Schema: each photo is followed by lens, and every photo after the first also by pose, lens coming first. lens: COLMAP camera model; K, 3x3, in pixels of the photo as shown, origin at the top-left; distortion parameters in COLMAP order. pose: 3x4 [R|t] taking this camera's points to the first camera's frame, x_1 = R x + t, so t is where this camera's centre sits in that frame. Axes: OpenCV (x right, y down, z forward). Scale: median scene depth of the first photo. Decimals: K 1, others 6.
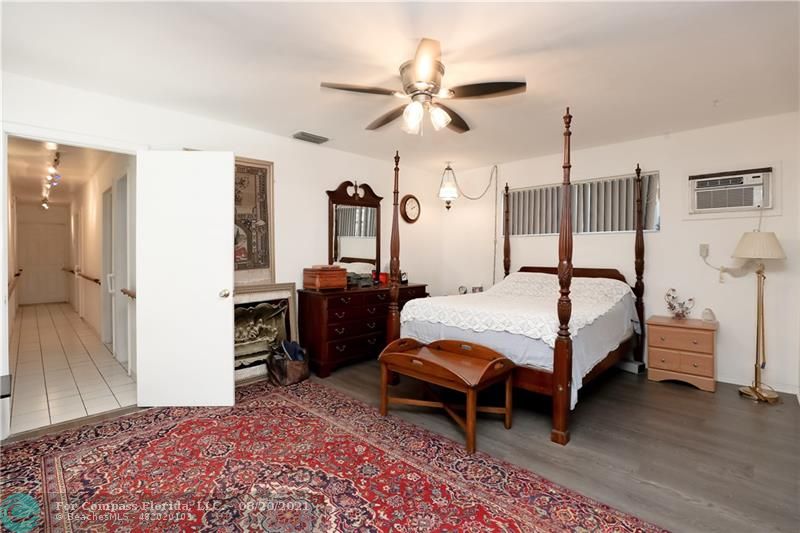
lens RADIAL K [[372.3, 0, 396.3], [0, 372.3, 263.9], [0, 0, 1]] dist [-0.037956, 0.009640]
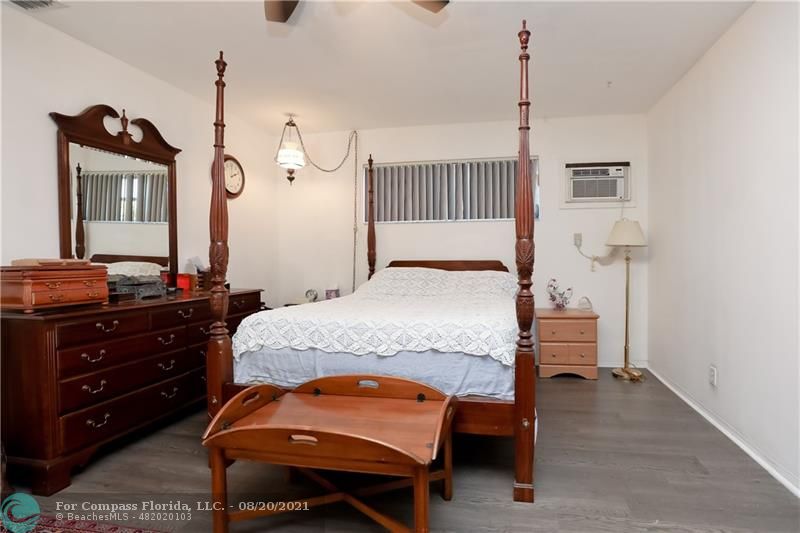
lens RADIAL K [[352.7, 0, 419.5], [0, 352.7, 274.1], [0, 0, 1]] dist [-0.029905, 0.004443]
pose [[0.817424, -0.024942, 0.575496, -0.064895], [0.020776, 0.999689, 0.013817, 0.033173], [-0.575661, 0.000663, 0.817688, 0.425632]]
